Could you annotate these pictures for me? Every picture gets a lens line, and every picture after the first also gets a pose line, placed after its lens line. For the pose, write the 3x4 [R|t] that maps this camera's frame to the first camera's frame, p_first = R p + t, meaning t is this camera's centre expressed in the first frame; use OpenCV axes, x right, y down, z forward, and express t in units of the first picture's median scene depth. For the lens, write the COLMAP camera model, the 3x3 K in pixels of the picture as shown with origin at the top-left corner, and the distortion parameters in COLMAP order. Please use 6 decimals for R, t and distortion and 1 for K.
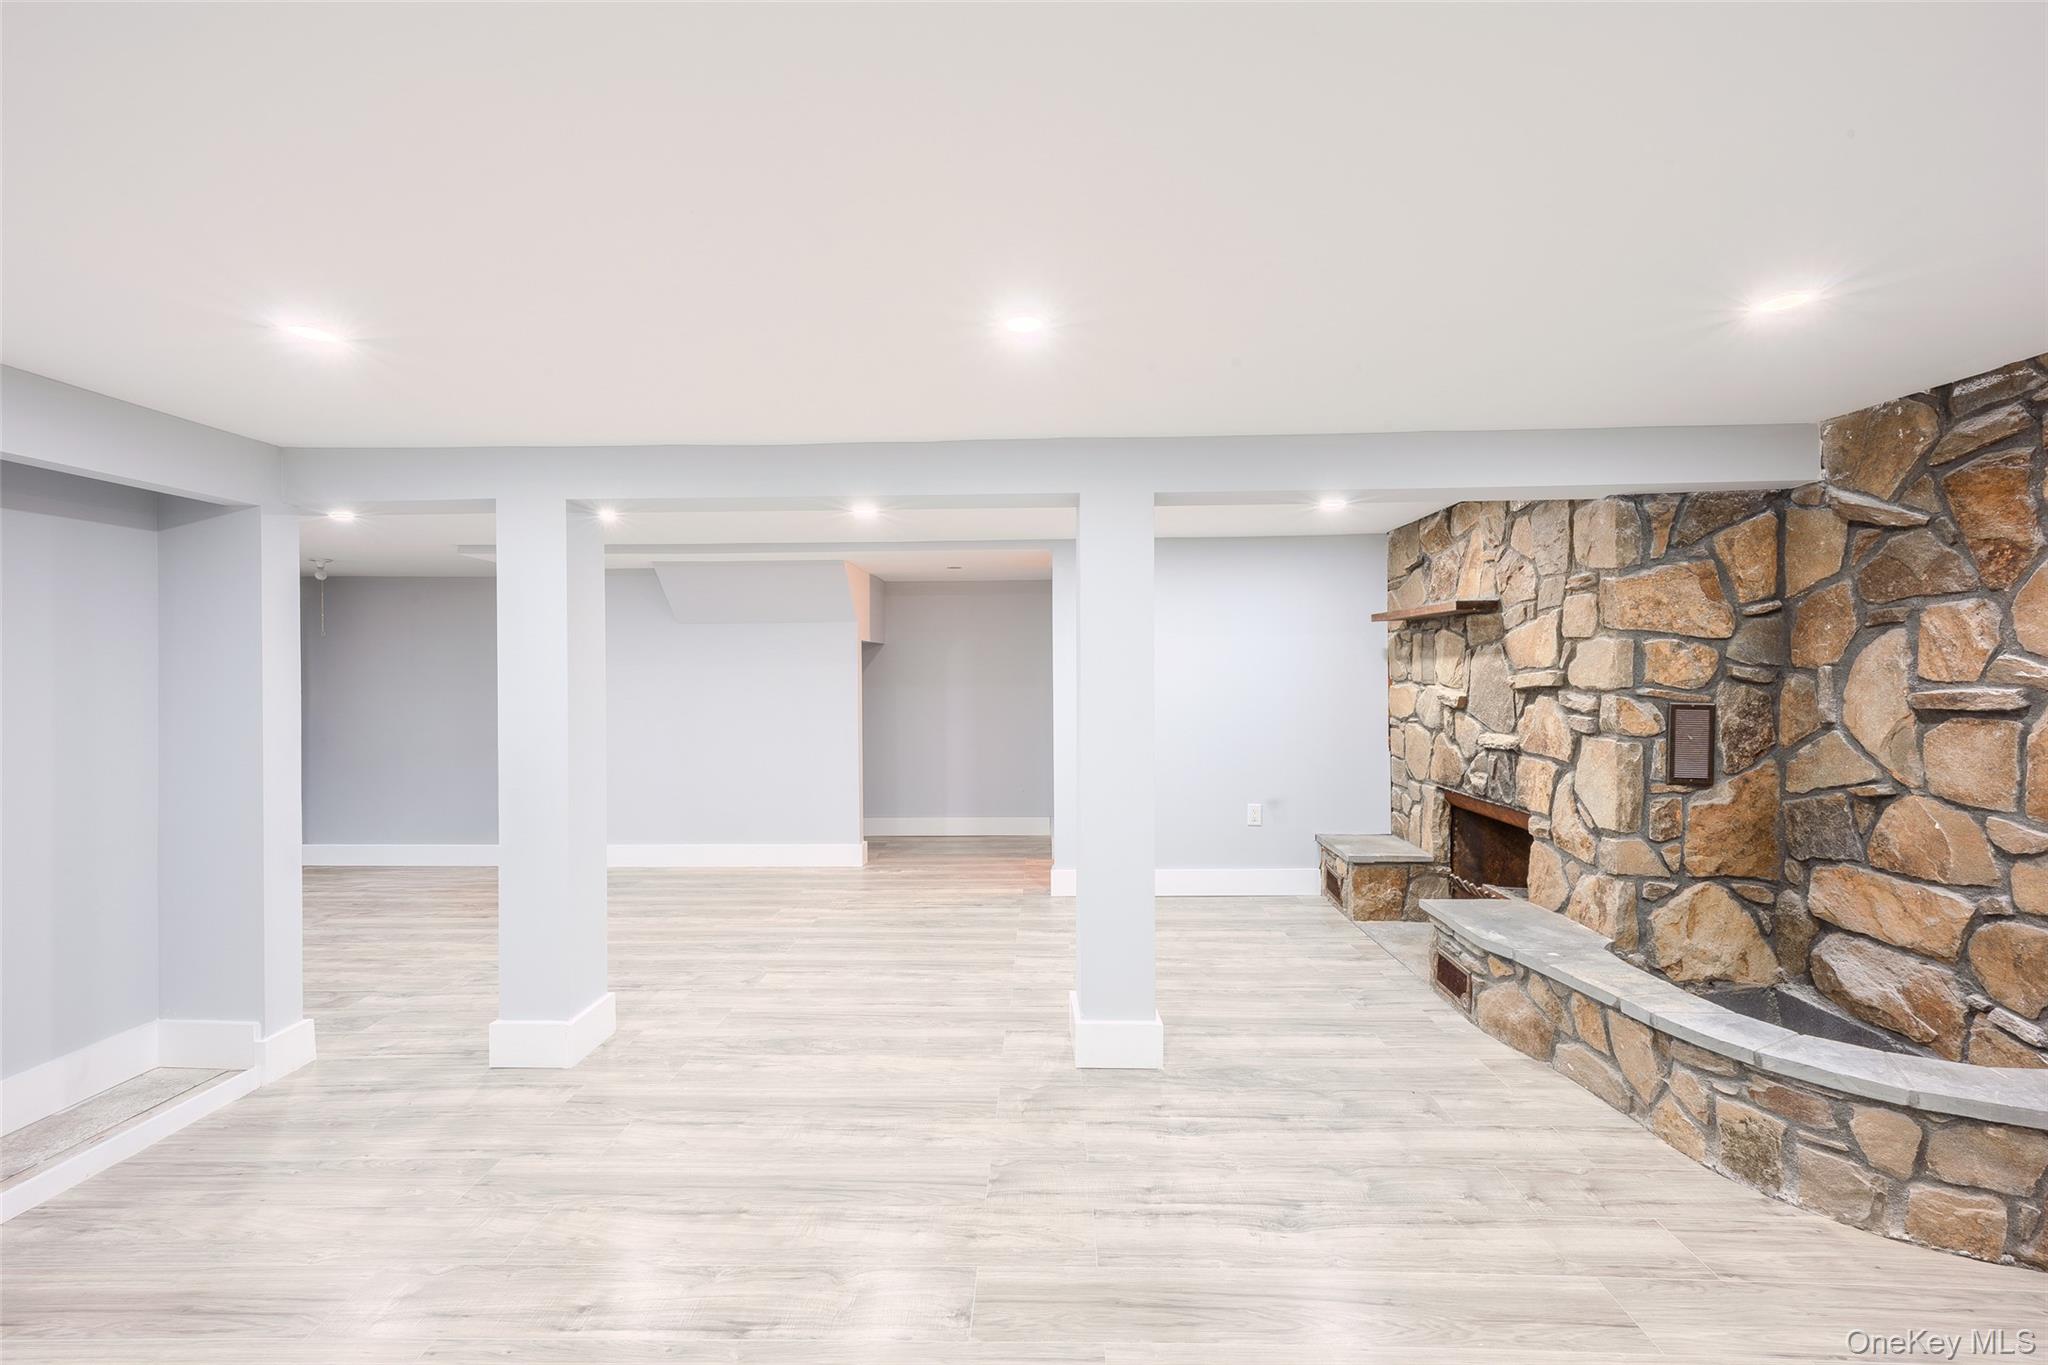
lens RADIAL K [[832.2, 0, 1027.0], [0, 832.2, 681.9], [0, 0, 1]] dist [0.002097, -0.000585]
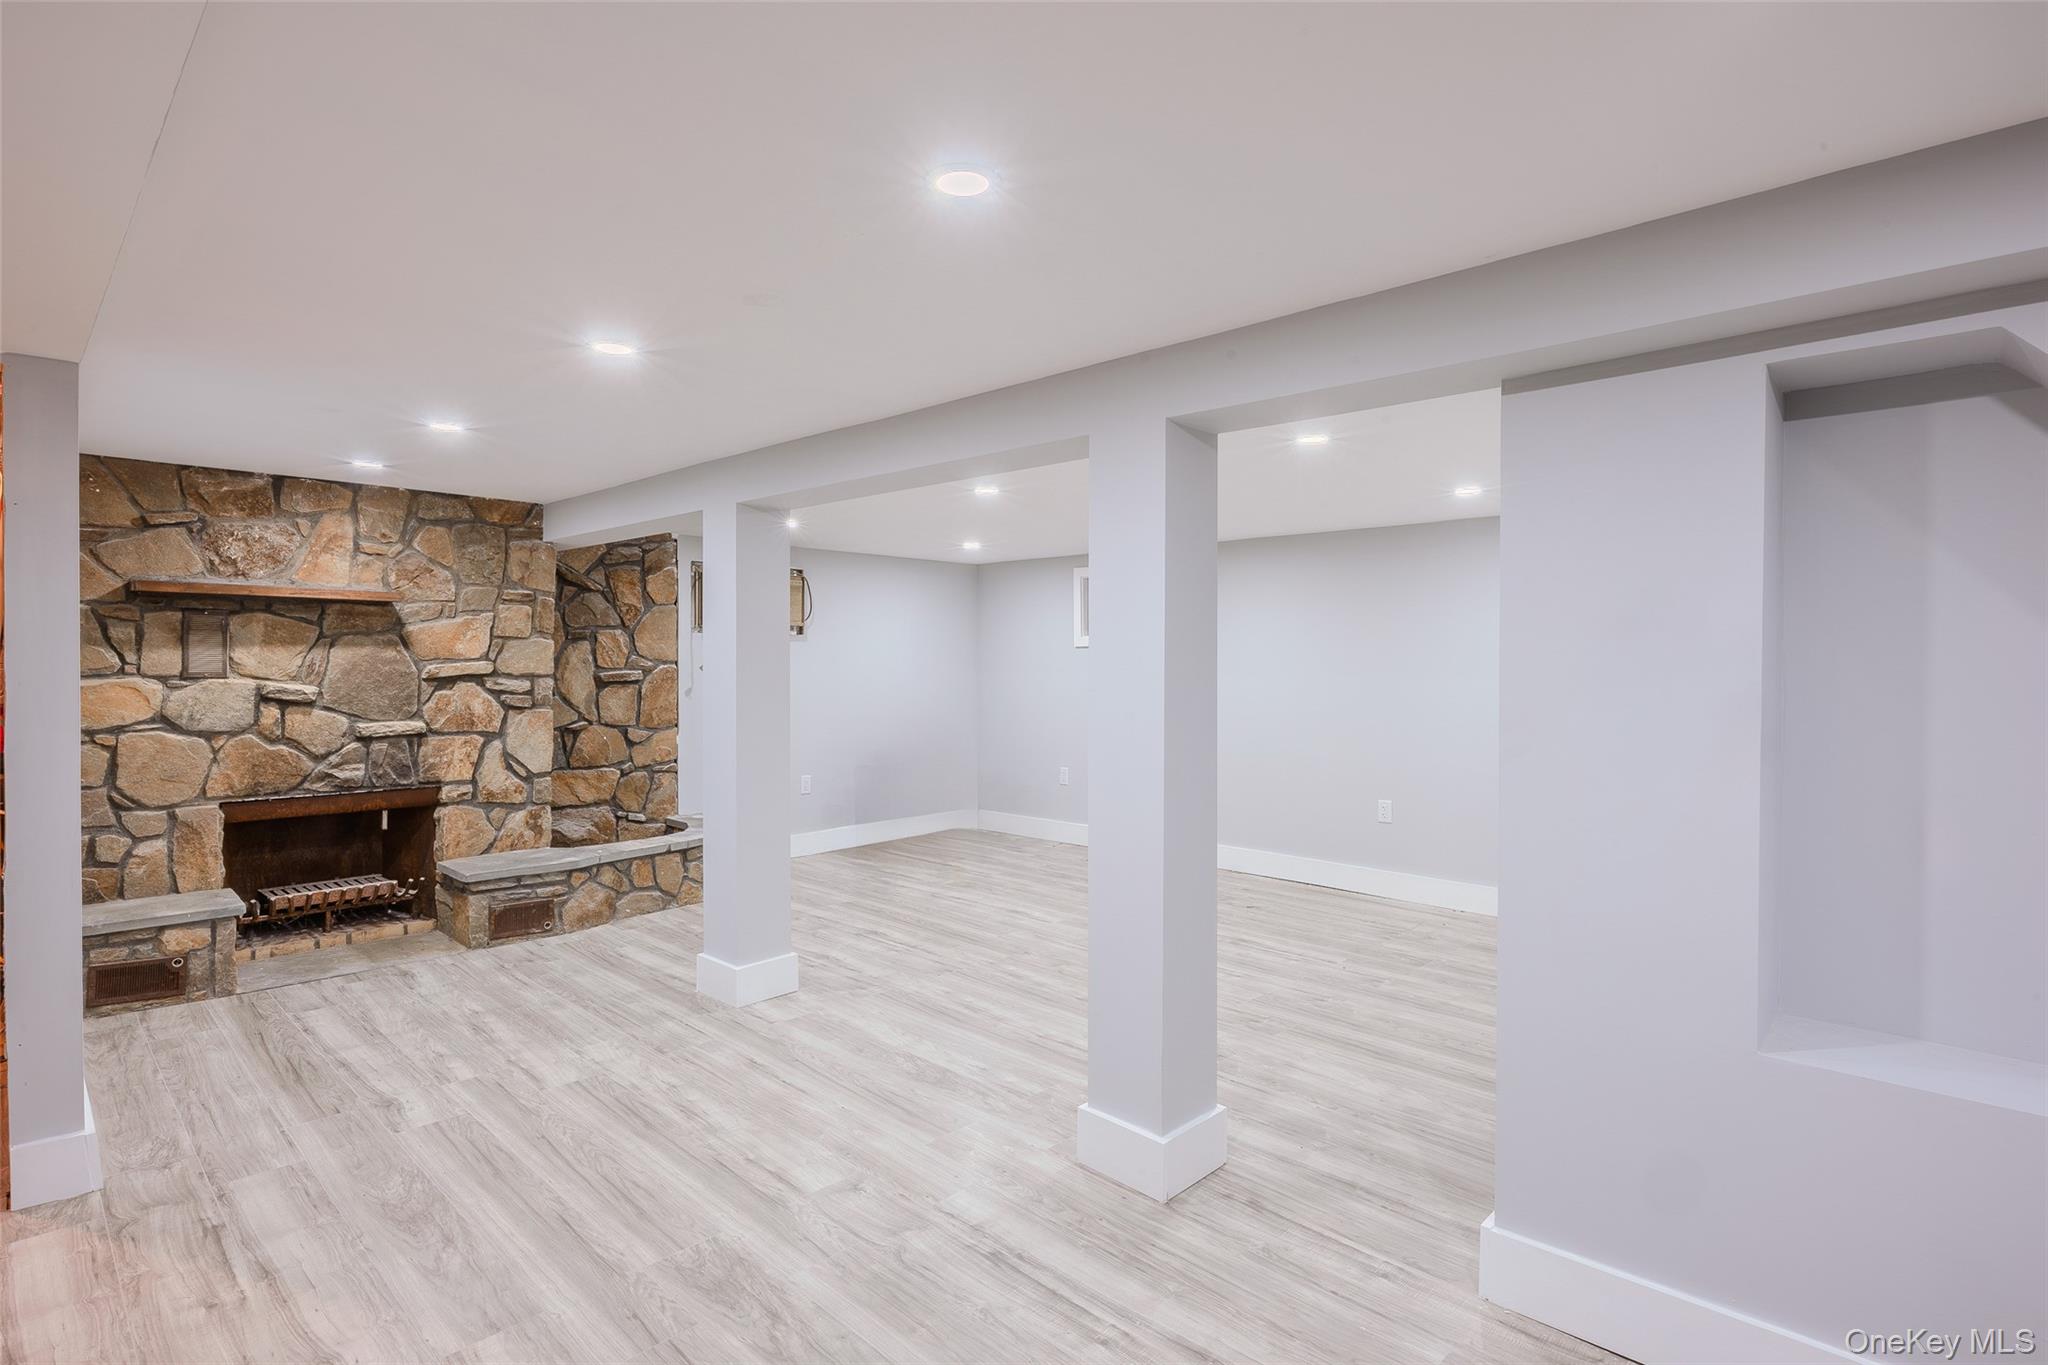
lens RADIAL K [[1013.8, 0, 1022.1], [0, 1013.8, 676.2], [0, 0, 1]] dist [-0.010805, 0.000379]
pose [[-0.744870, -0.004915, 0.667192, -1.067084], [0.009250, 0.999801, 0.017692, -0.012089], [-0.667146, 0.019350, -0.744676, 1.720414]]
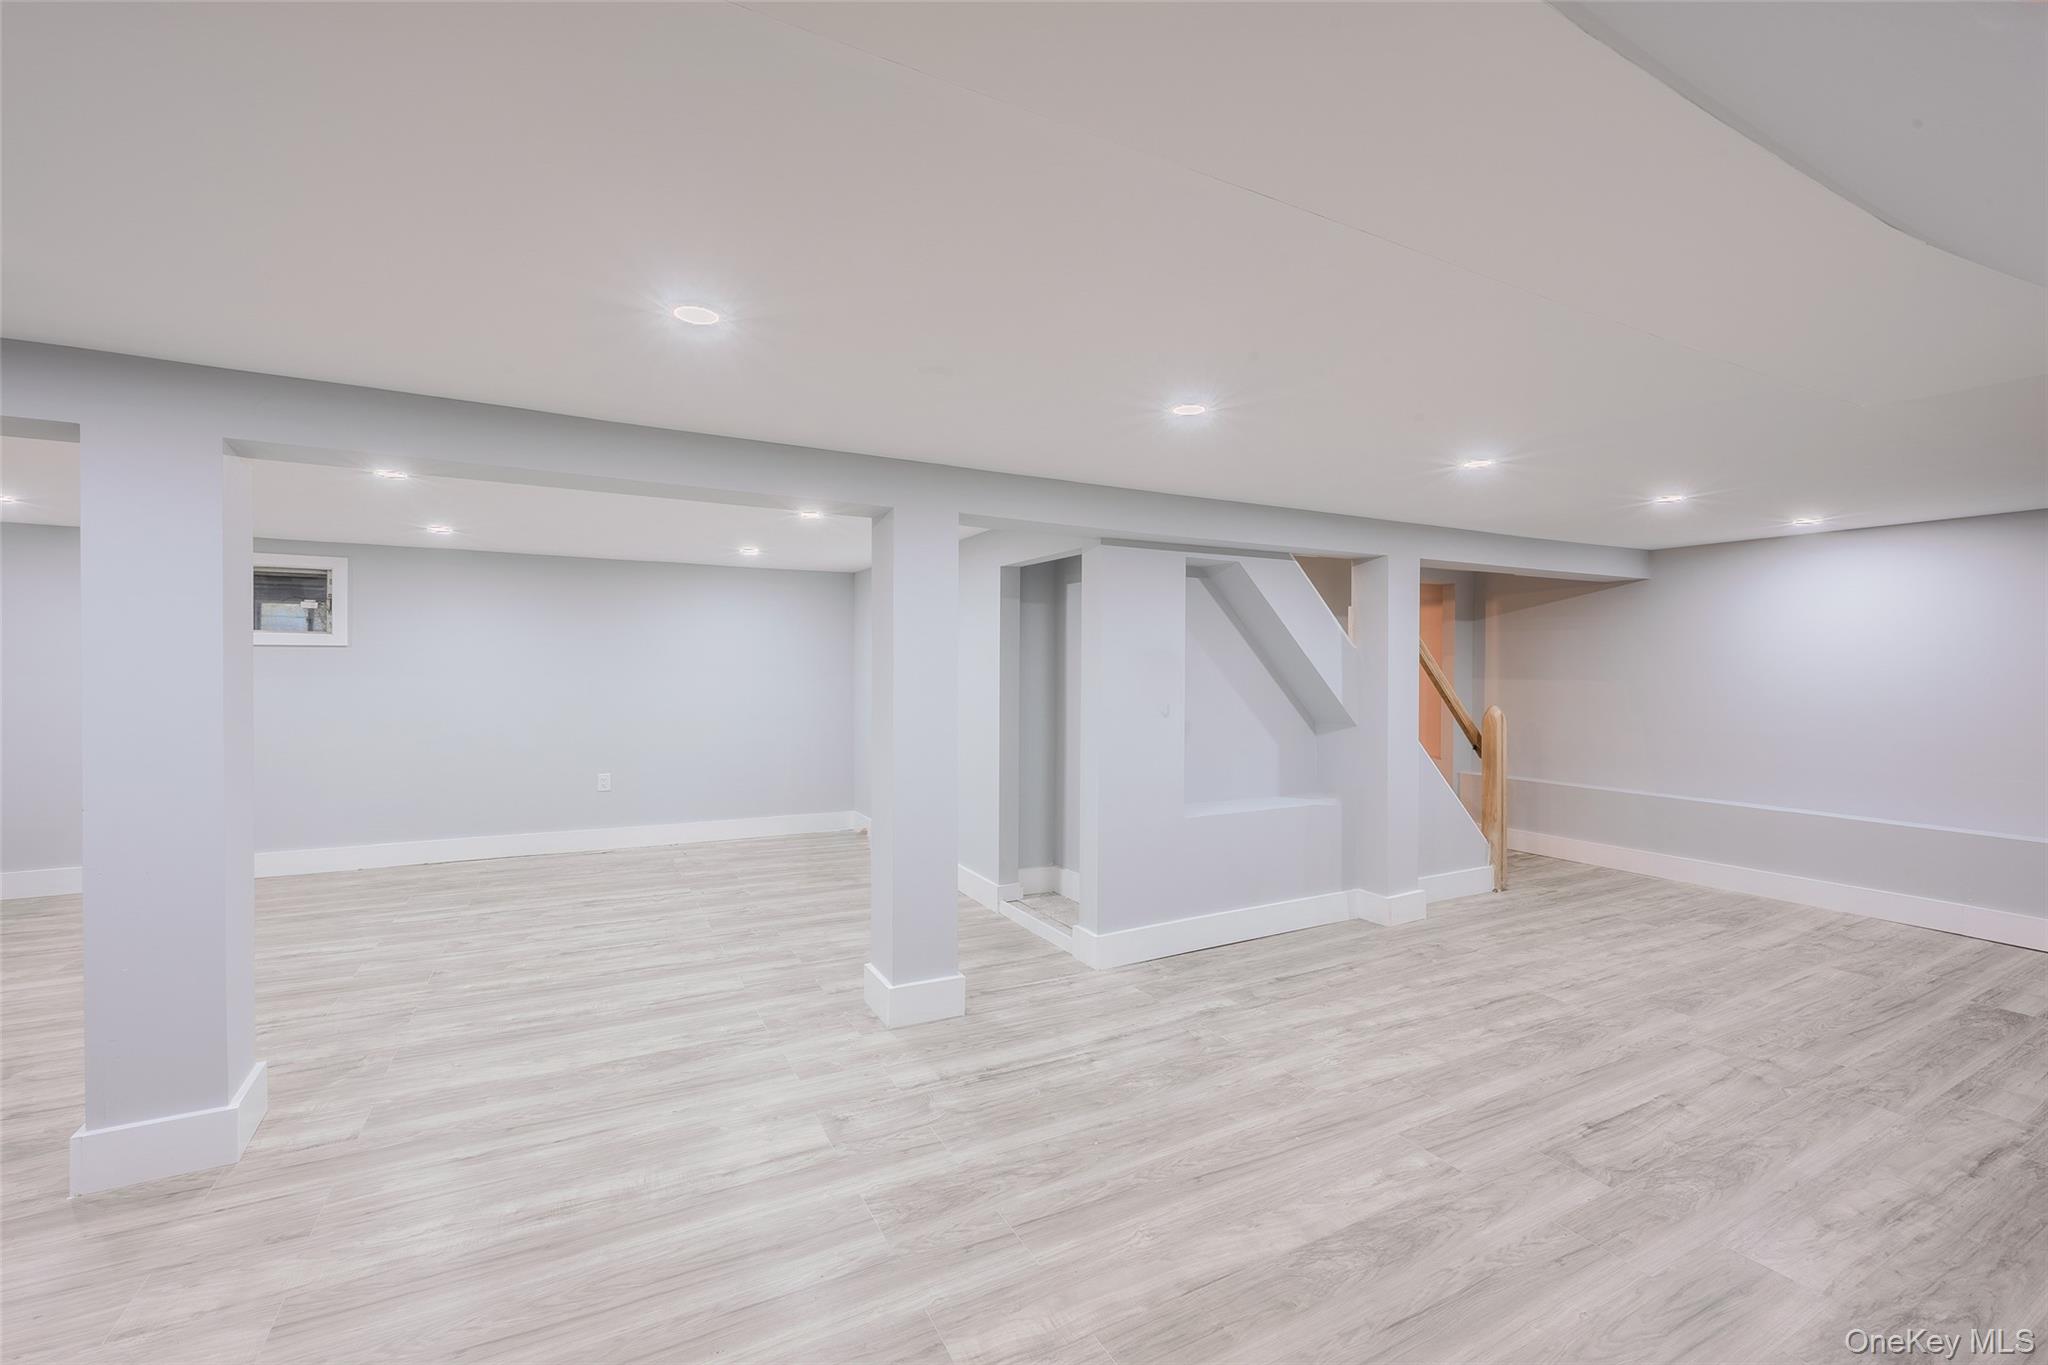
lens RADIAL K [[832.2, 0, 1017.7], [0, 832.2, 675.8], [0, 0, 1]] dist [0.002097, -0.000585]
pose [[-0.867299, 0.005605, -0.497757, -0.165287], [-0.007052, 0.999698, 0.023545, 0.006523], [0.497738, 0.023931, -0.866997, 1.919050]]
